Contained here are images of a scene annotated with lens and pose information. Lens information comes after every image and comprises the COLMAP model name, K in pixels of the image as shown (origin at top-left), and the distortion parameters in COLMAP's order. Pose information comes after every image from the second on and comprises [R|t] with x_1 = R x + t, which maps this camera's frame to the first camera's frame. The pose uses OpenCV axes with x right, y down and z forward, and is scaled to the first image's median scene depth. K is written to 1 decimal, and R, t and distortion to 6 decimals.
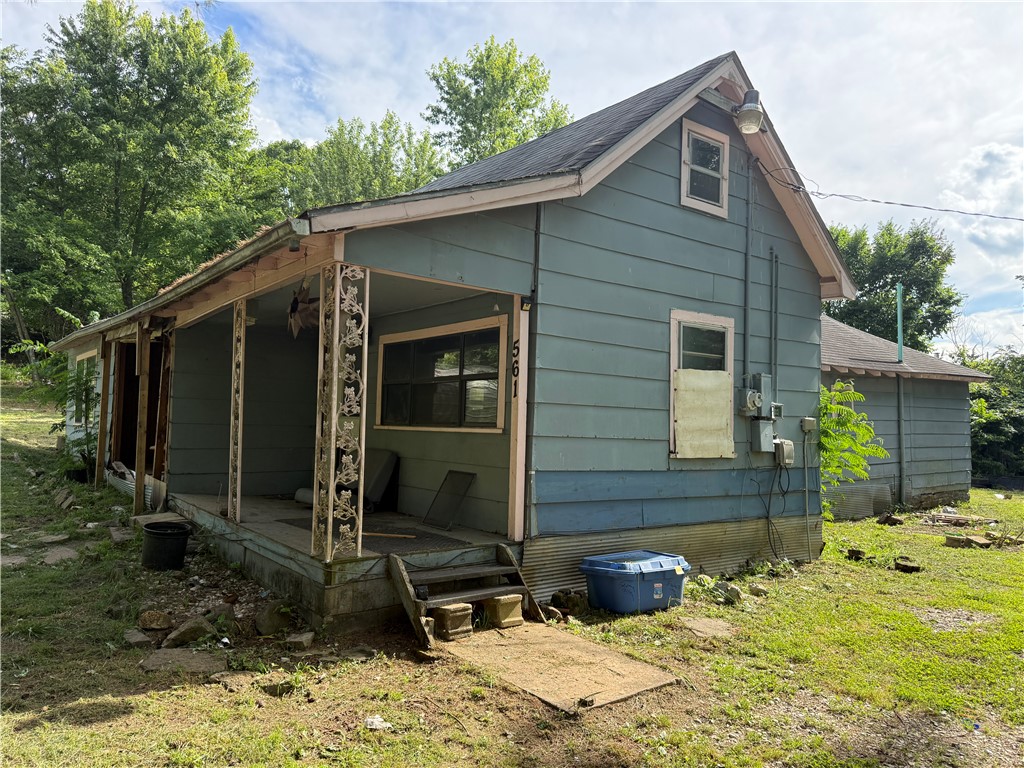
lens RADIAL K [[720.2, 0, 511.9], [0, 720.2, 382.4], [0, 0, 1]] dist [0.011025, -0.000500]
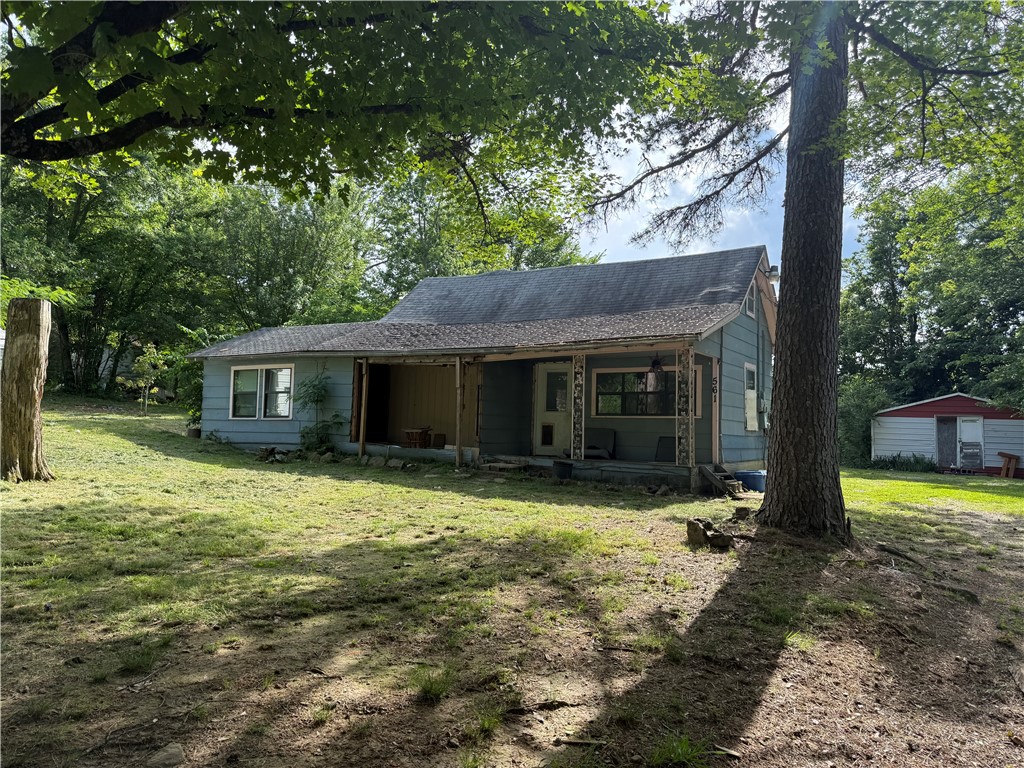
lens RADIAL K [[720.2, 0, 508.9], [0, 720.2, 385.2], [0, 0, 1]] dist [0.011025, -0.000500]
pose [[0.931407, 0.014029, 0.363709, -1.200177], [-0.015587, 0.999878, 0.001349, -0.022129], [-0.363645, -0.006925, 0.931512, -0.760144]]
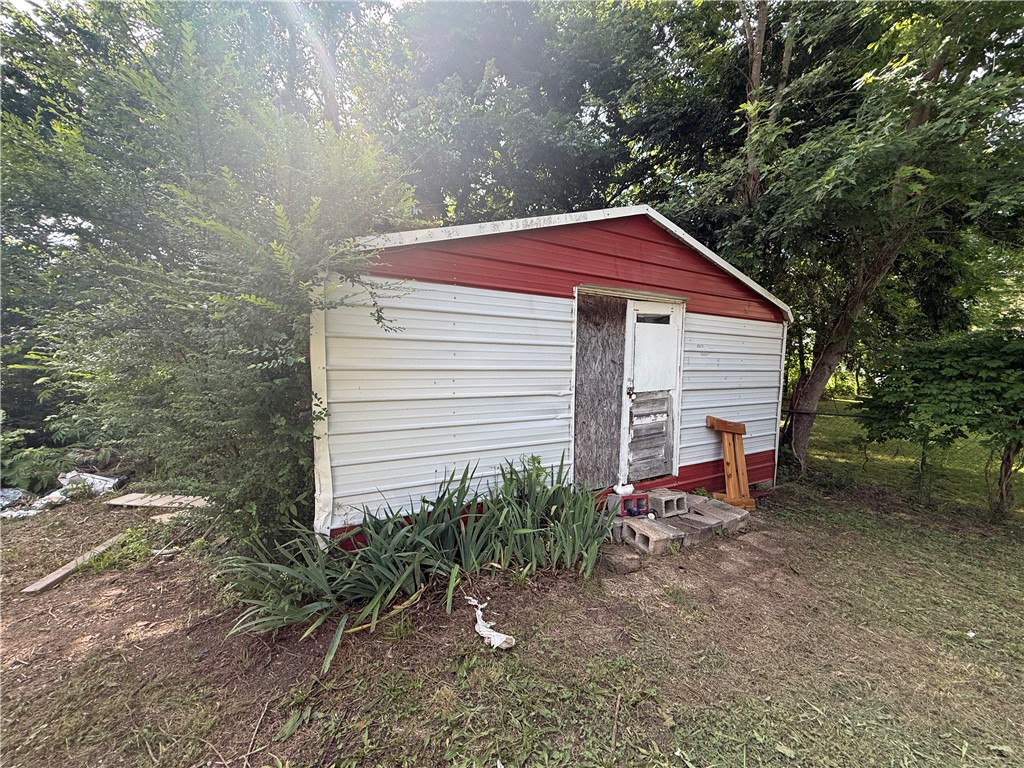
lens RADIAL K [[403.0, 0, 508.7], [0, 403.0, 385.4], [0, 0, 1]] dist [0.000735, -0.000483]
pose [[0.117084, -0.104187, 0.987642, 2.462627], [-0.062290, 0.991753, 0.112005, 0.223191], [-0.991167, -0.074635, 0.109629, 2.643068]]
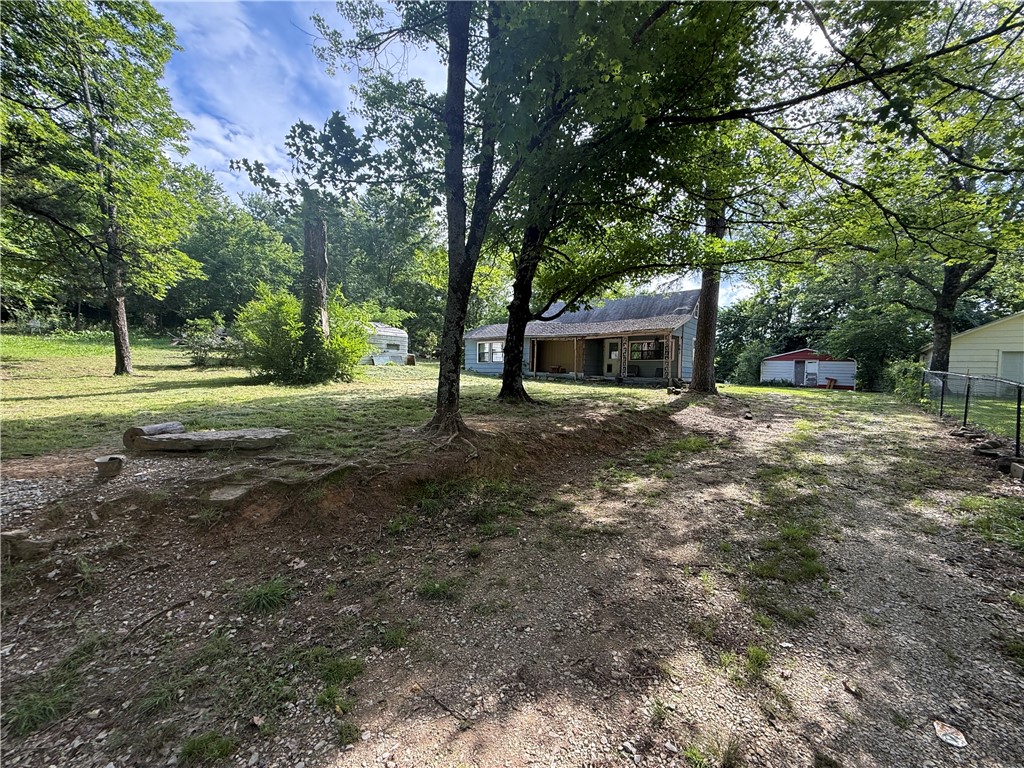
lens RADIAL K [[403.0, 0, 516.3], [0, 403.0, 387.3], [0, 0, 1]] dist [0.000735, -0.000483]
pose [[0.967442, -0.023810, 0.251969, -1.815109], [-0.001750, 0.994912, 0.100733, -0.031913], [-0.253085, -0.097894, 0.962478, -1.627575]]
